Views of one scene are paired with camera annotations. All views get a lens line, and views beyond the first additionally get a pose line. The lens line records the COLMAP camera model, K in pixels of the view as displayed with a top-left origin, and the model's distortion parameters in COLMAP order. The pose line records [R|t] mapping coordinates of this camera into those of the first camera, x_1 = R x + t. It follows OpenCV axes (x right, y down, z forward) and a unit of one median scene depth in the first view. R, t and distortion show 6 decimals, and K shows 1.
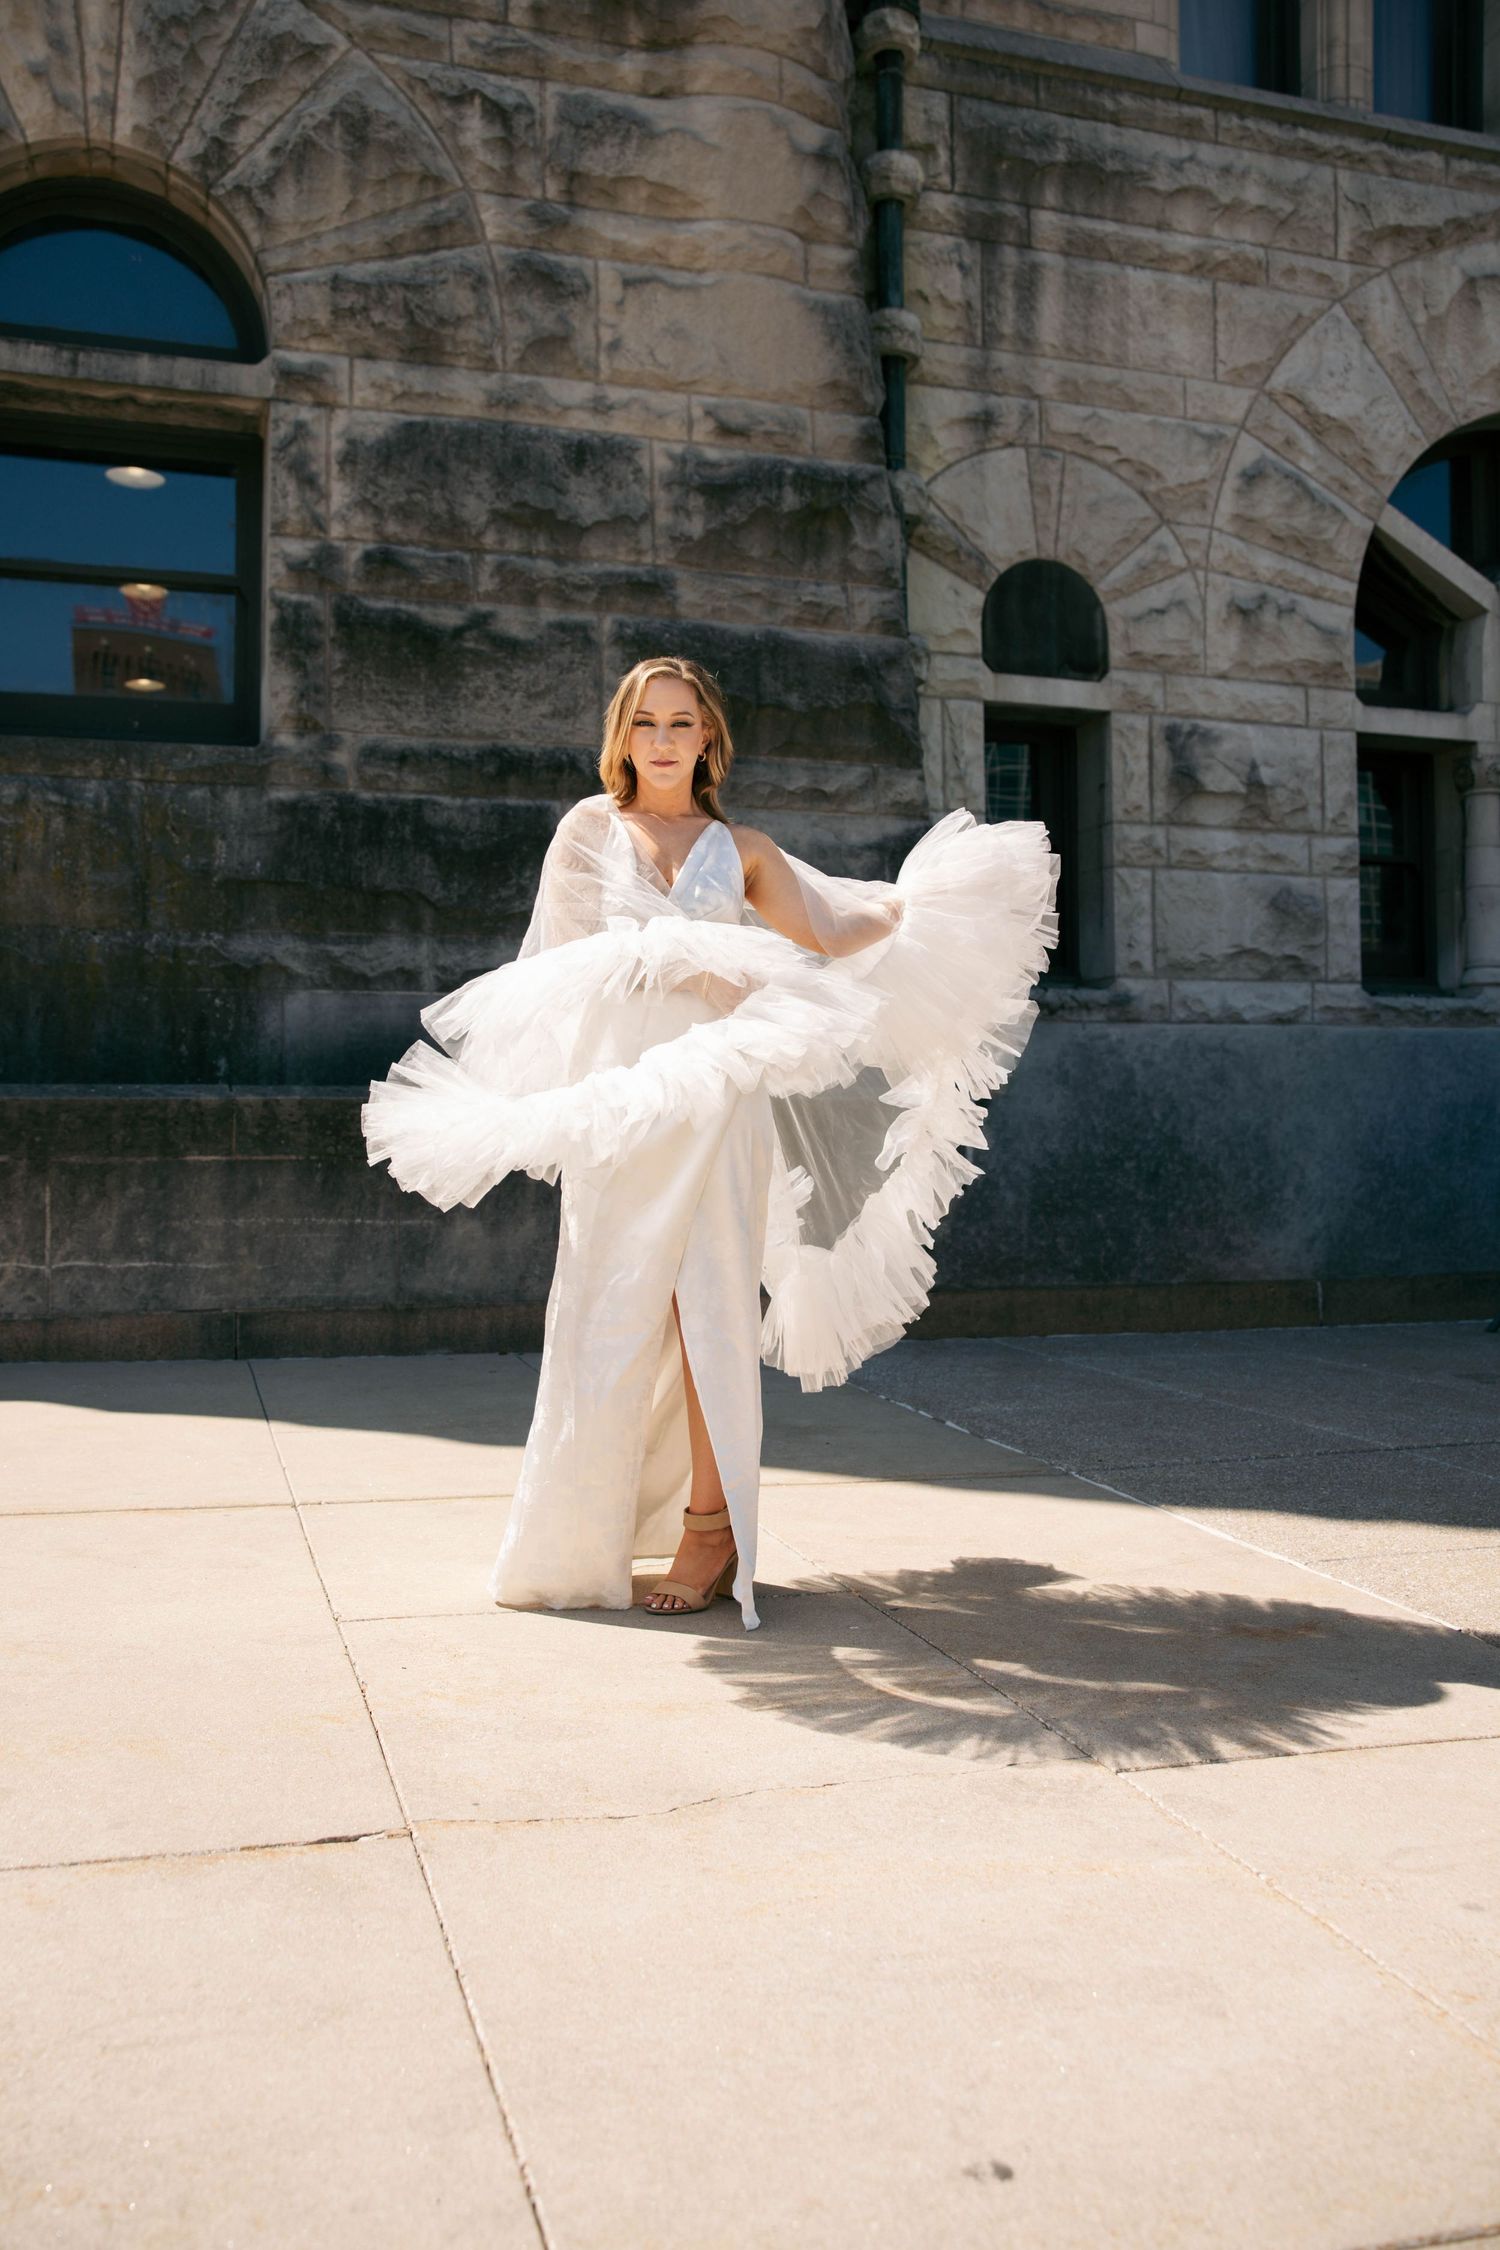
lens RADIAL K [[1795.4, 0, 688.7], [0, 1795.4, 1095.6], [0, 0, 1]] dist [-0.114825, 0.127733]
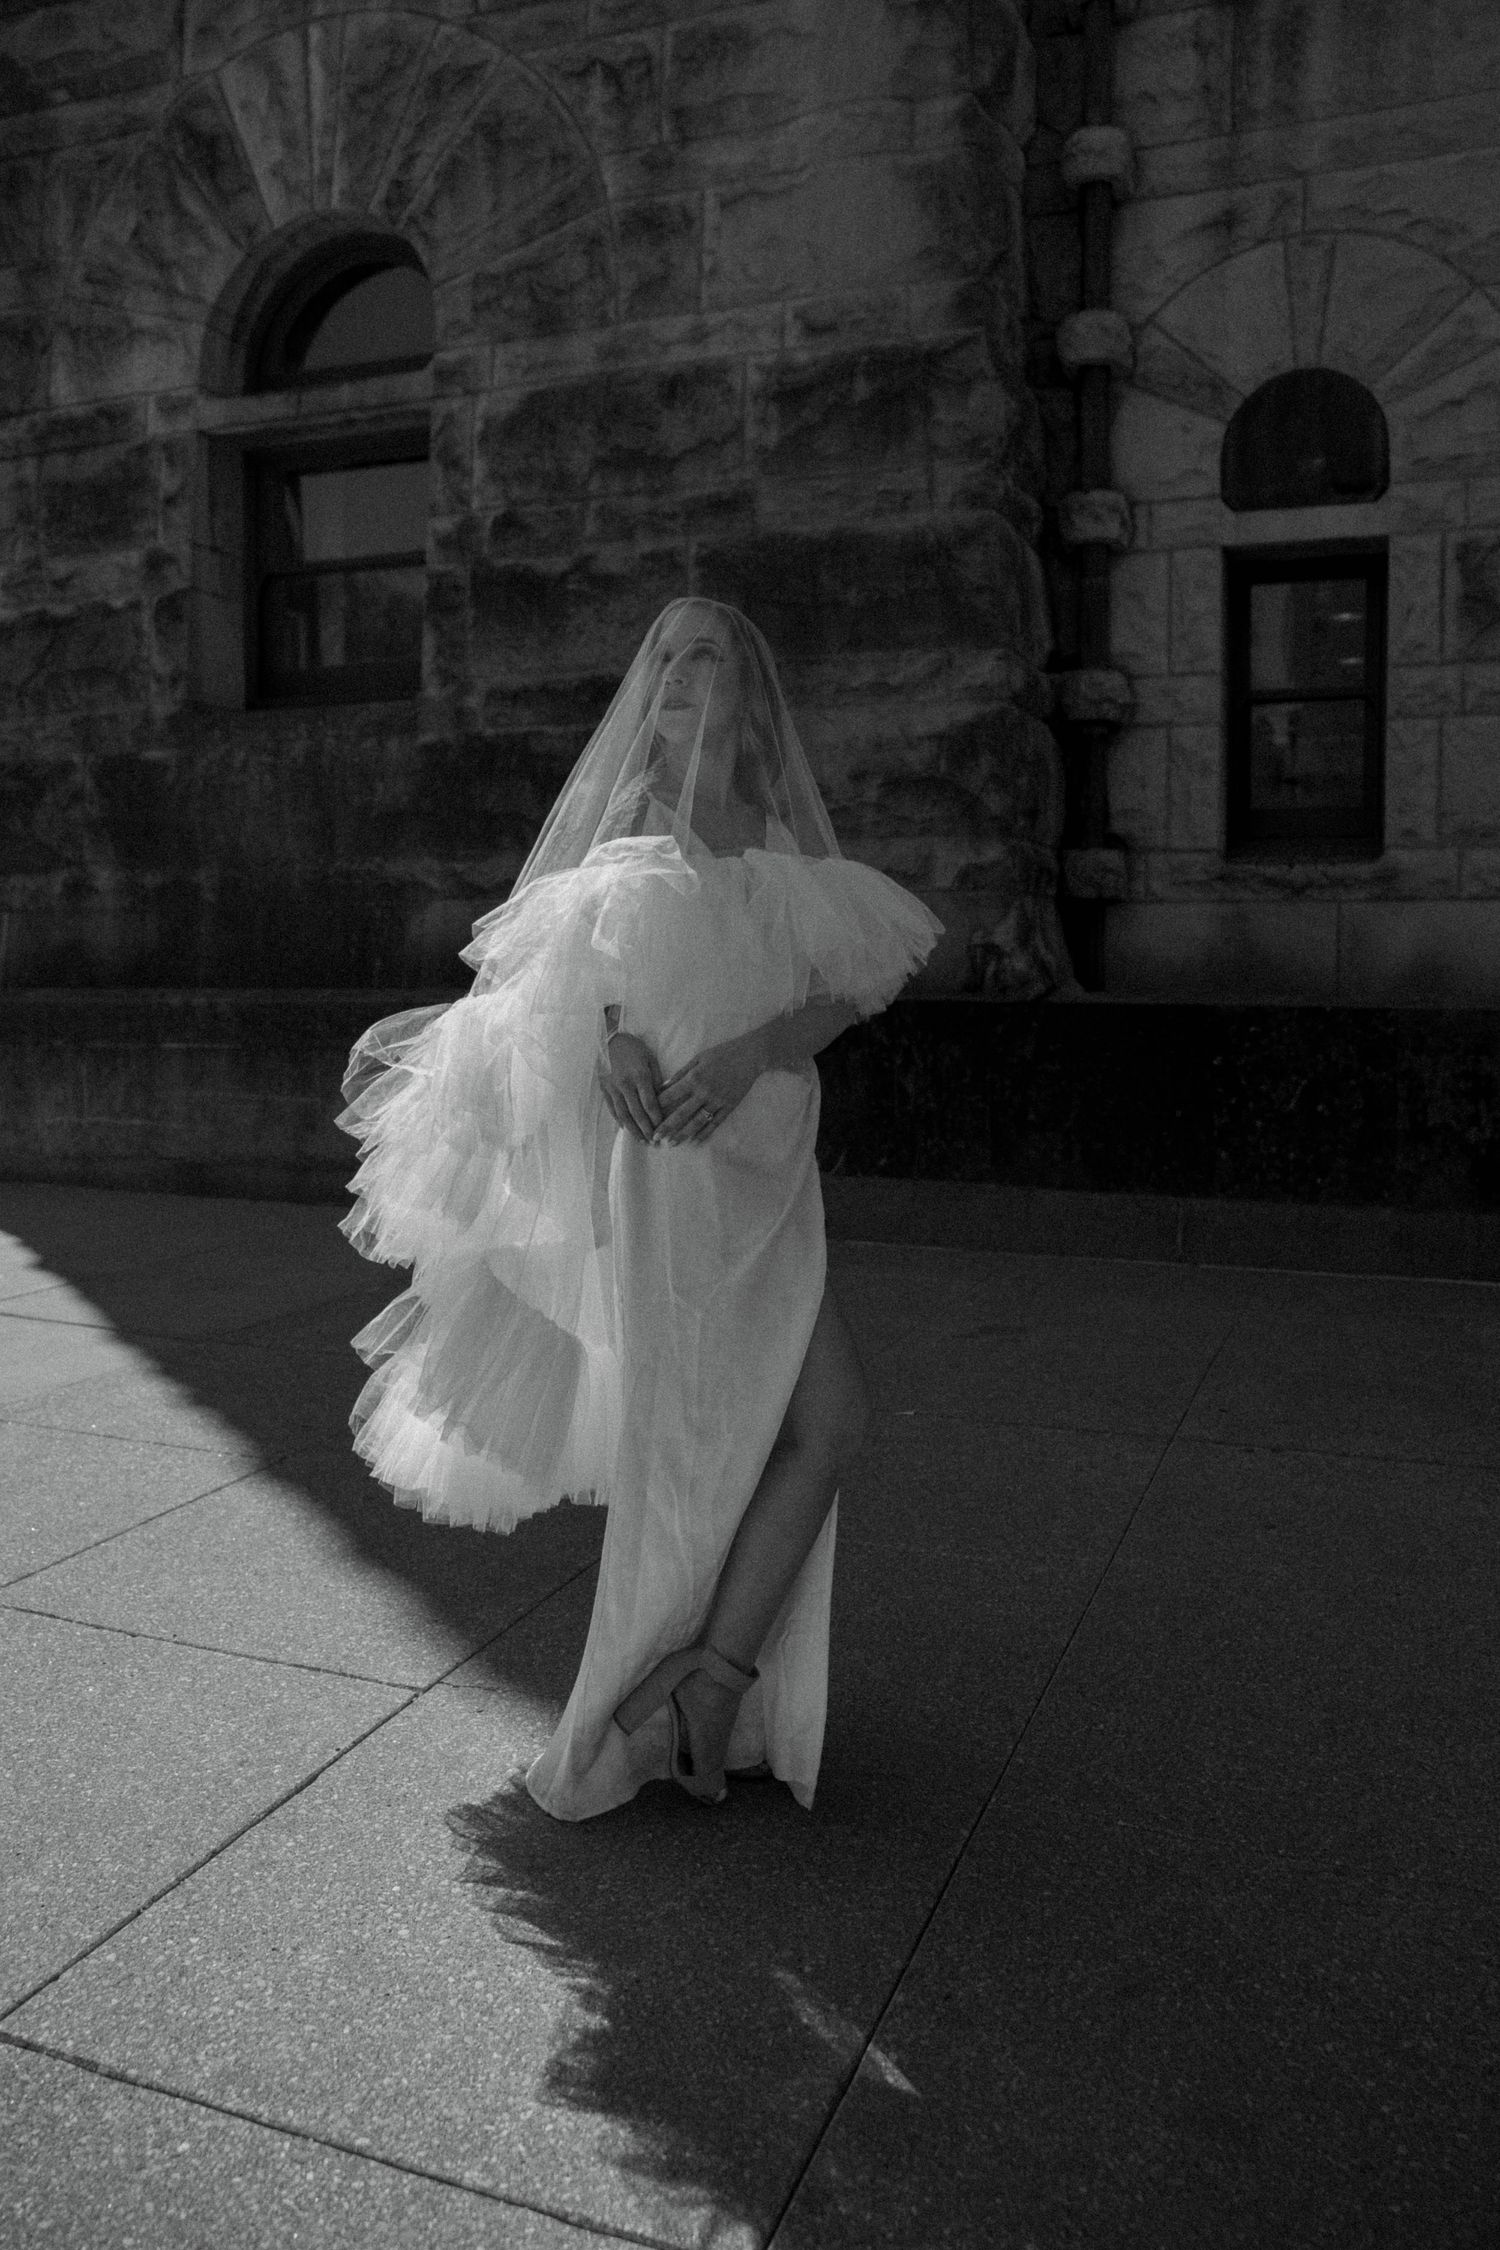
lens RADIAL K [[1783.6, 0, 737.7], [0, 1783.6, 1122.6], [0, 0, 1]] dist [-0.117557, 0.124374]
pose [[0.792869, 0.054327, -0.606966, 0.634785], [0.007725, 0.995042, 0.099153, -0.025645], [0.609343, -0.083304, 0.788518, 0.152926]]
